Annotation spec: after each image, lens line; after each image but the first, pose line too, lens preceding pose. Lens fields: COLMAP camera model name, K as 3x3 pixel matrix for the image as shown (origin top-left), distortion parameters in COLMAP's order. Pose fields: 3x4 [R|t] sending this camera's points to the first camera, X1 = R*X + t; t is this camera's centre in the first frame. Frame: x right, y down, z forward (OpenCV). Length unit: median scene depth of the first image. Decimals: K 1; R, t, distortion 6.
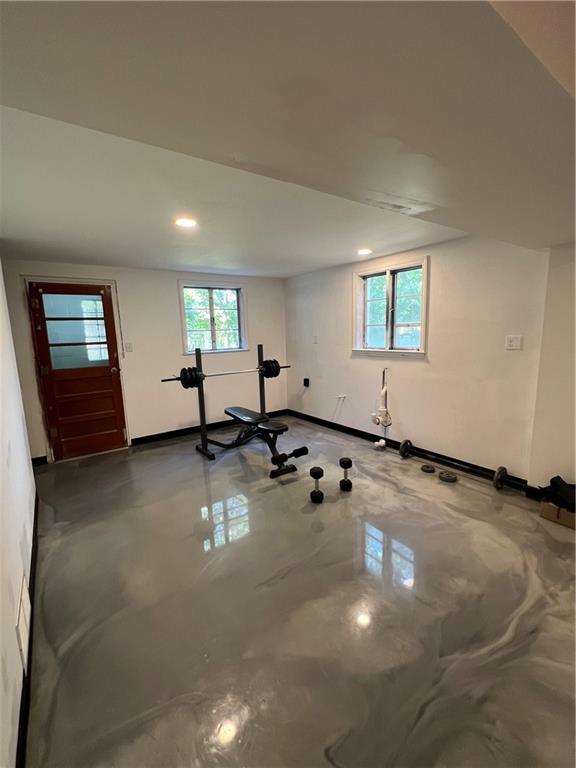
lens RADIAL K [[334.1, 0, 289.6], [0, 334.1, 382.3], [0, 0, 1]] dist [0.001124, 0.001068]
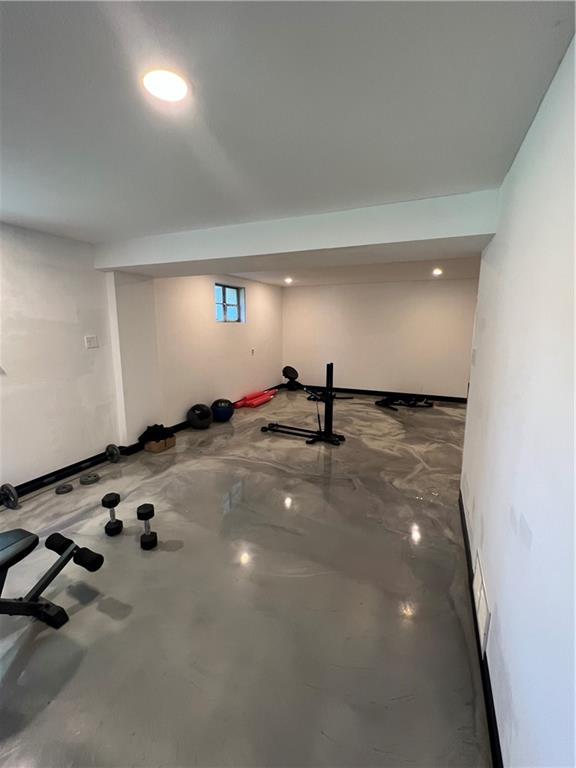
lens RADIAL K [[334.1, 0, 287.4], [0, 334.1, 382.3], [0, 0, 1]] dist [0.001124, 0.001068]
pose [[-0.503844, -0.122623, 0.855047, -0.671573], [0.151851, 0.961884, 0.227424, -0.136898], [-0.850343, 0.244425, -0.466019, 0.947816]]
